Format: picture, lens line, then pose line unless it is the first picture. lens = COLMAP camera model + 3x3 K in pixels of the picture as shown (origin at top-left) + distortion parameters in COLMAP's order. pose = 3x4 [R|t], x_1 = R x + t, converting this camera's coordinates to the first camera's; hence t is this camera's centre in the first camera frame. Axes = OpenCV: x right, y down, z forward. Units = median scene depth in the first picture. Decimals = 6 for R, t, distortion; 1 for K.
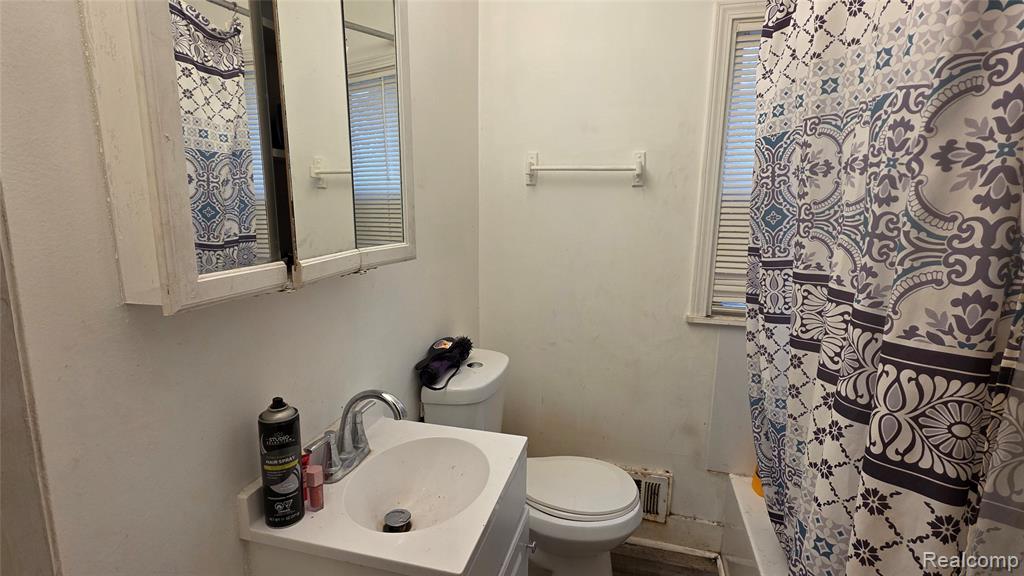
lens RADIAL K [[487.3, 0, 509.2], [0, 487.3, 284.6], [0, 0, 1]] dist [0.005612, -0.000080]
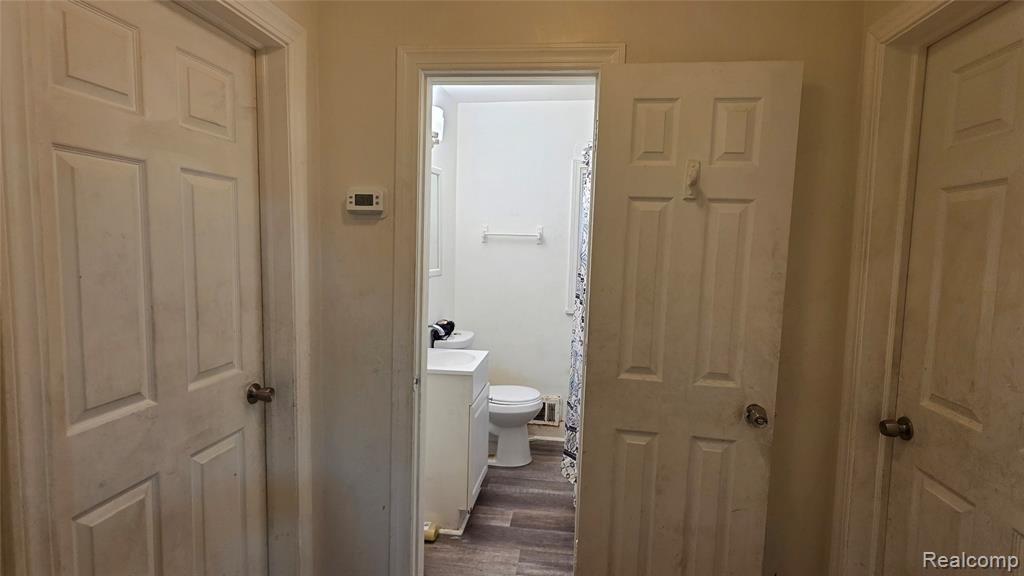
lens RADIAL K [[487.3, 0, 512.0], [0, 487.3, 287.4], [0, 0, 1]] dist [0.005612, -0.000080]
pose [[0.991501, -0.000711, 0.130100, -0.098761], [0.011905, 0.996285, -0.085286, 0.135543], [-0.129556, 0.086110, 0.987826, -0.891966]]
